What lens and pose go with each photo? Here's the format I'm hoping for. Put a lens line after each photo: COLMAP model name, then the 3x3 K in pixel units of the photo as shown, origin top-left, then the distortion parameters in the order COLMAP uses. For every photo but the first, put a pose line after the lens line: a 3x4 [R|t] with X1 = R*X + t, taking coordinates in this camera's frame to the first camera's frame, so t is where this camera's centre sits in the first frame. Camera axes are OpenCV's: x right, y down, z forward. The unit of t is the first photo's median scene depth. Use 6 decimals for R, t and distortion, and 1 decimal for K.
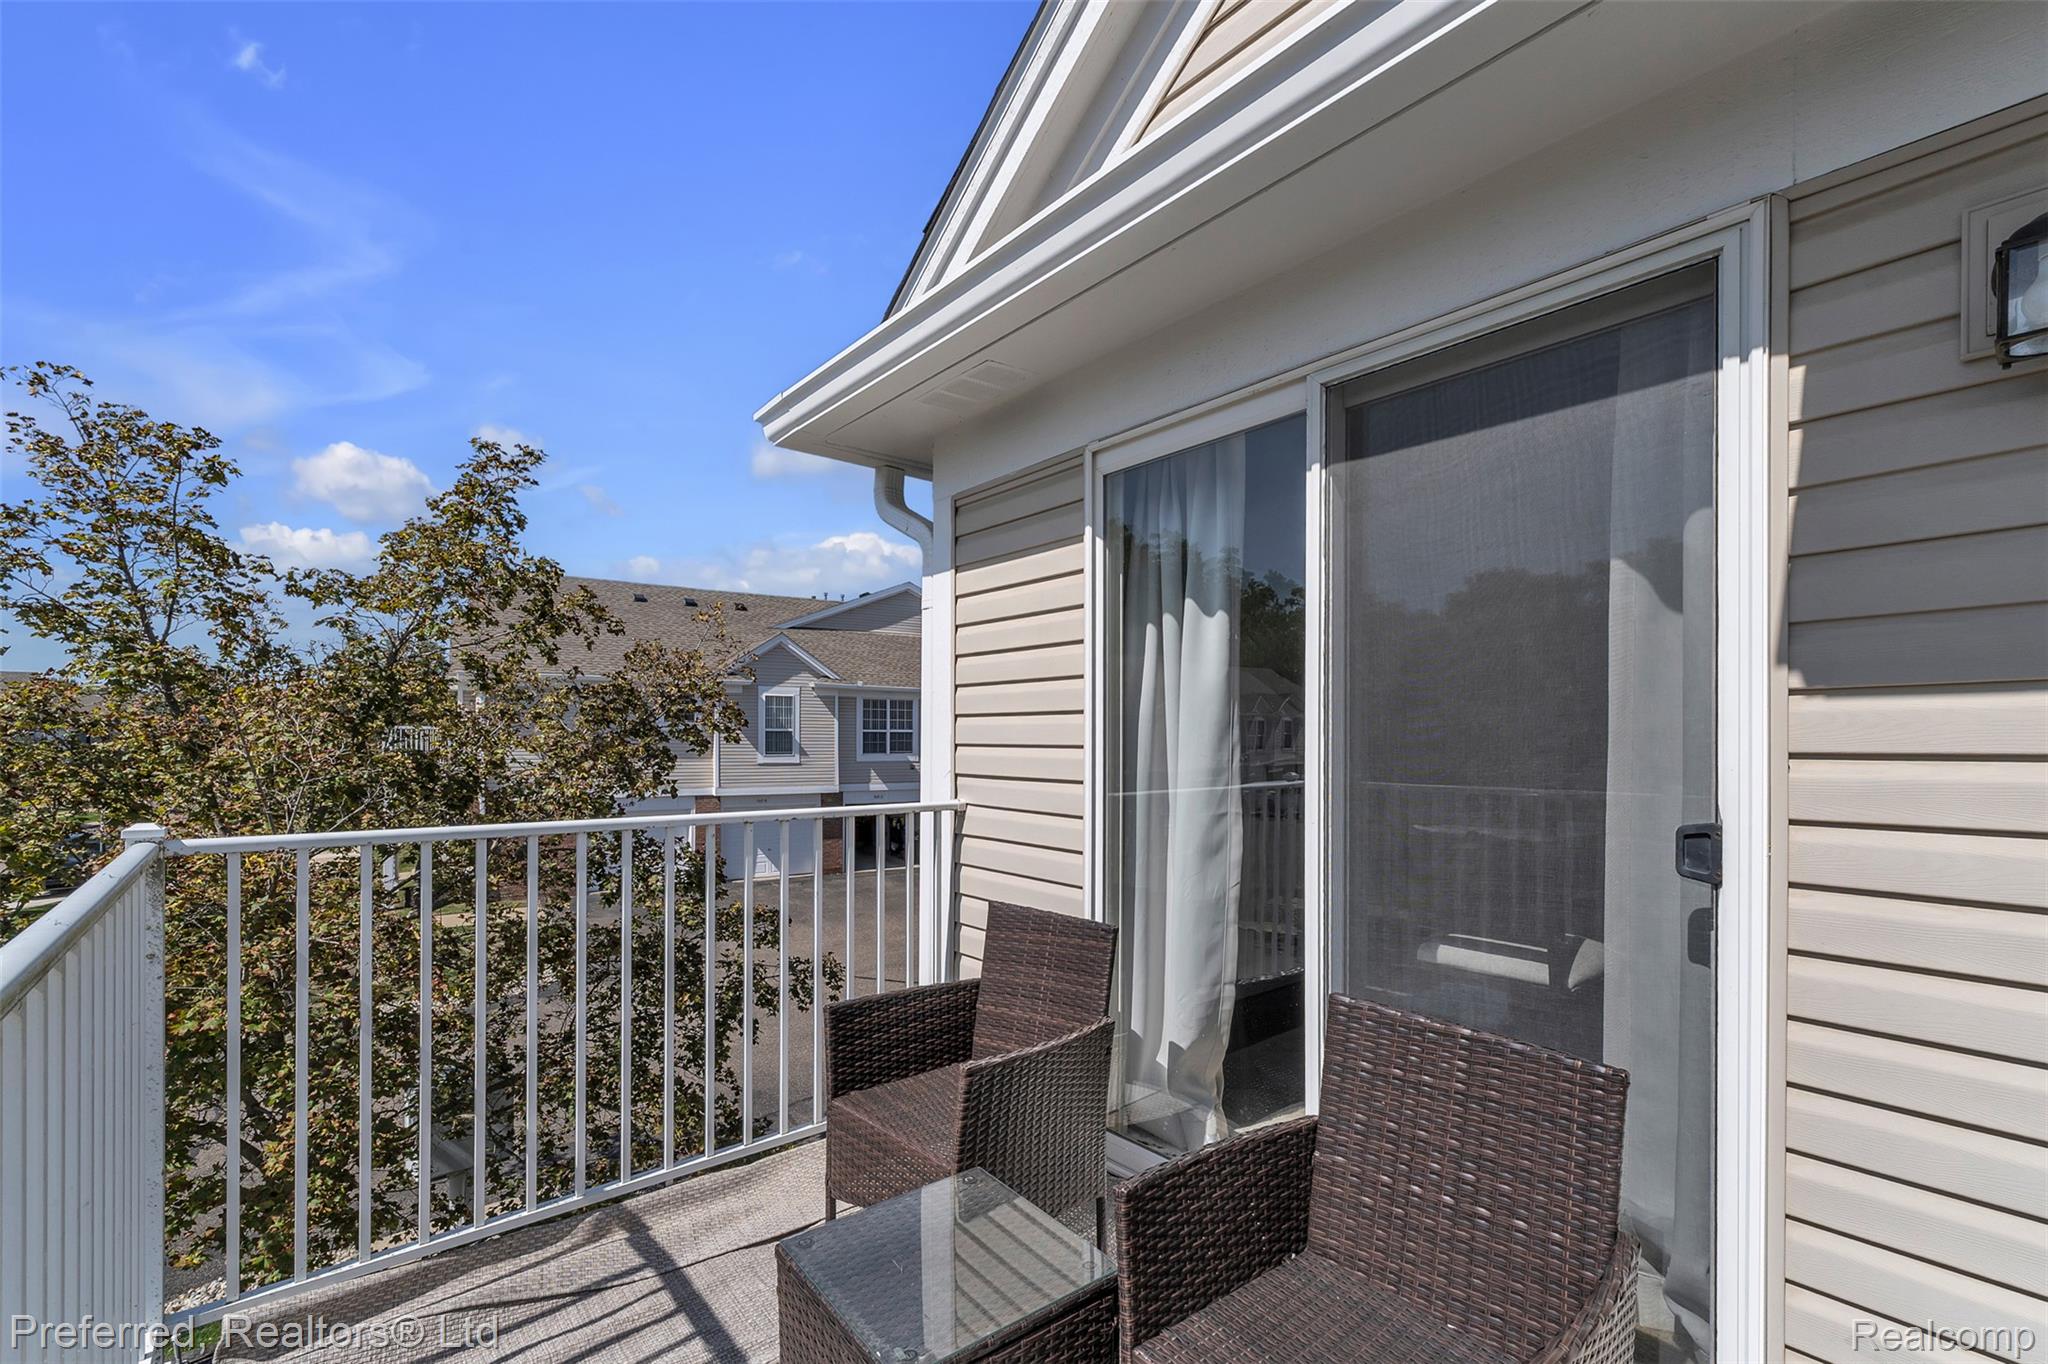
lens RADIAL K [[887.2, 0, 1030.0], [0, 887.2, 740.4], [0, 0, 1]] dist [0.002383, 0.000363]
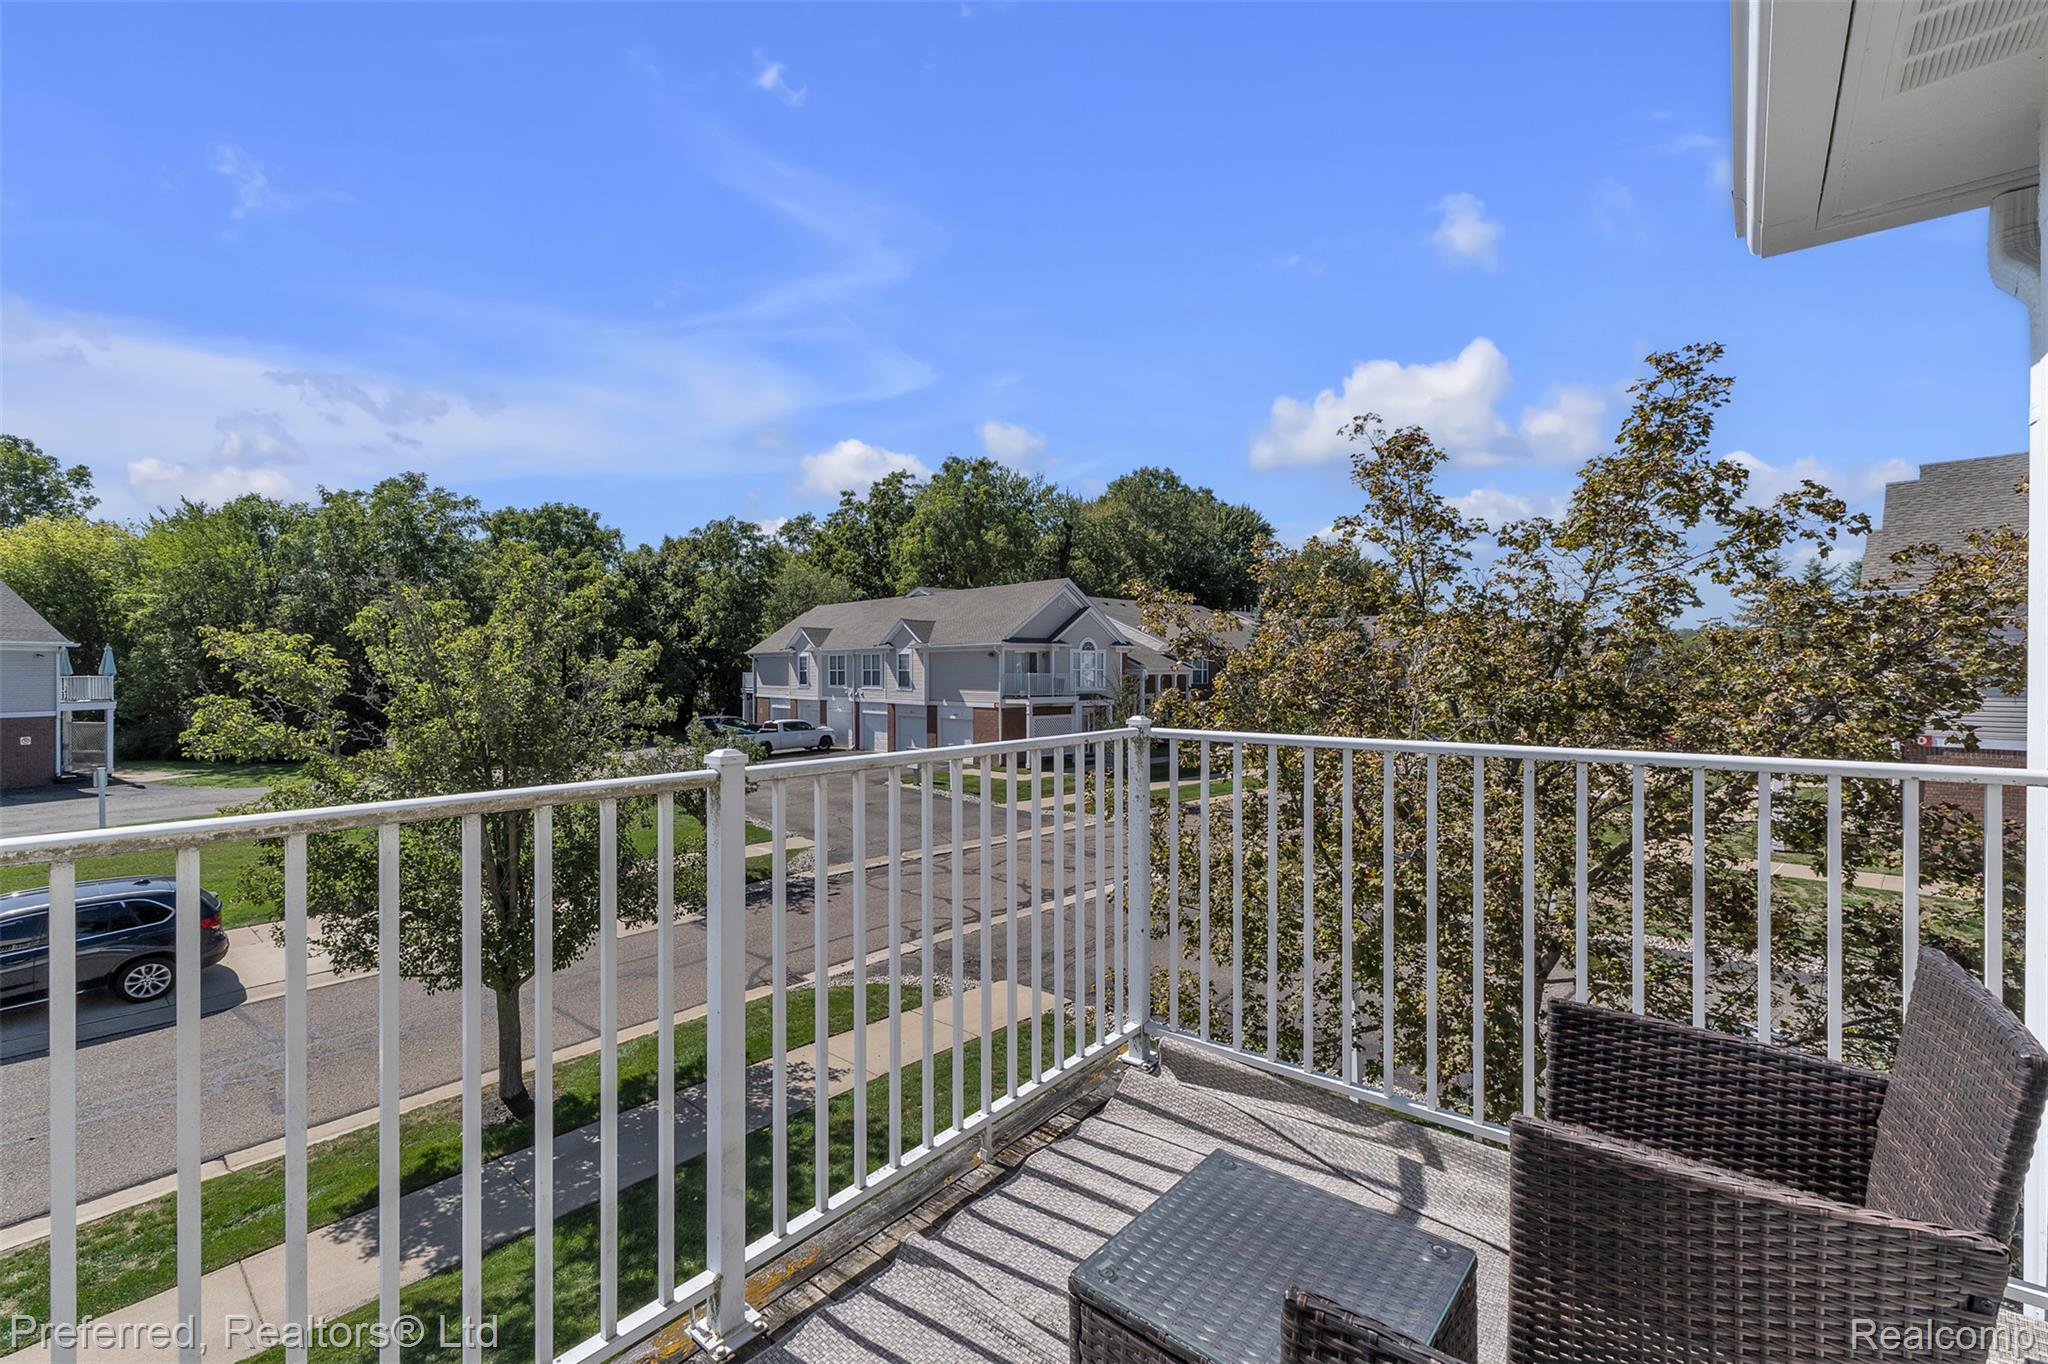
lens RADIAL K [[870.0, 0, 1024.0], [0, 870.0, 682.0], [0, 0, 1]] dist [0.003230, 0.000448]
pose [[0.170425, 0.006896, -0.985346, 0.310818], [0.000491, 0.999975, 0.007083, 0.010258], [0.985371, -0.001691, 0.170417, 0.287633]]
